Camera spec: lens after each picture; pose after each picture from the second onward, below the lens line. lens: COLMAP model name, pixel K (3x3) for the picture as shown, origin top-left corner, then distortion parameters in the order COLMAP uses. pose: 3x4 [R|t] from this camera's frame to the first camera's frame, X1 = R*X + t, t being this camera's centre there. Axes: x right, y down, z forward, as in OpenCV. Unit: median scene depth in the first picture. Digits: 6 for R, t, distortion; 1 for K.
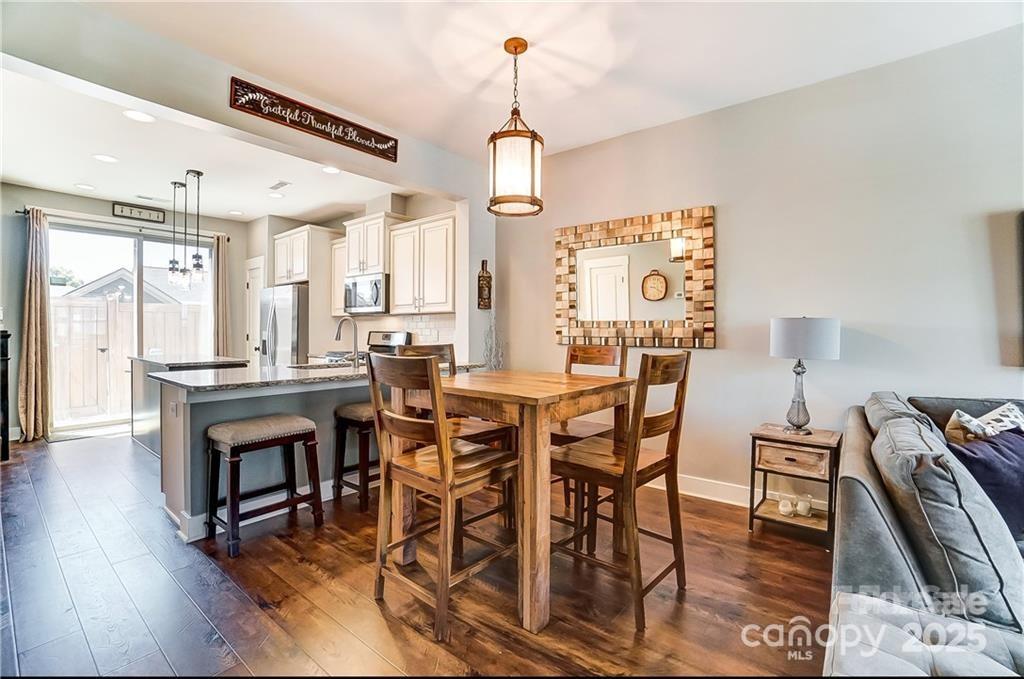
lens RADIAL K [[456.5, 0, 511.7], [0, 456.5, 331.6], [0, 0, 1]] dist [-0.048830, 0.006051]
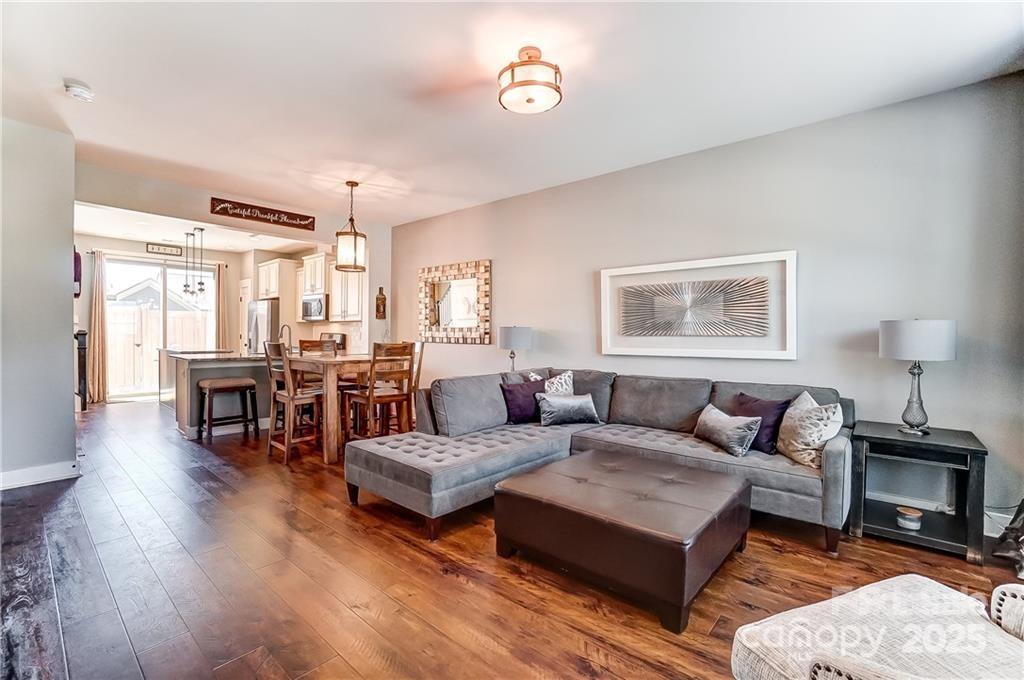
lens RADIAL K [[456.5, 0, 510.6], [0, 456.5, 339.1], [0, 0, 1]] dist [-0.048830, 0.006051]
pose [[0.999304, 0.007758, -0.036501, 0.530313], [-0.007394, 0.999922, 0.010099, 0.000112], [0.036576, -0.009822, 0.999283, -0.633874]]
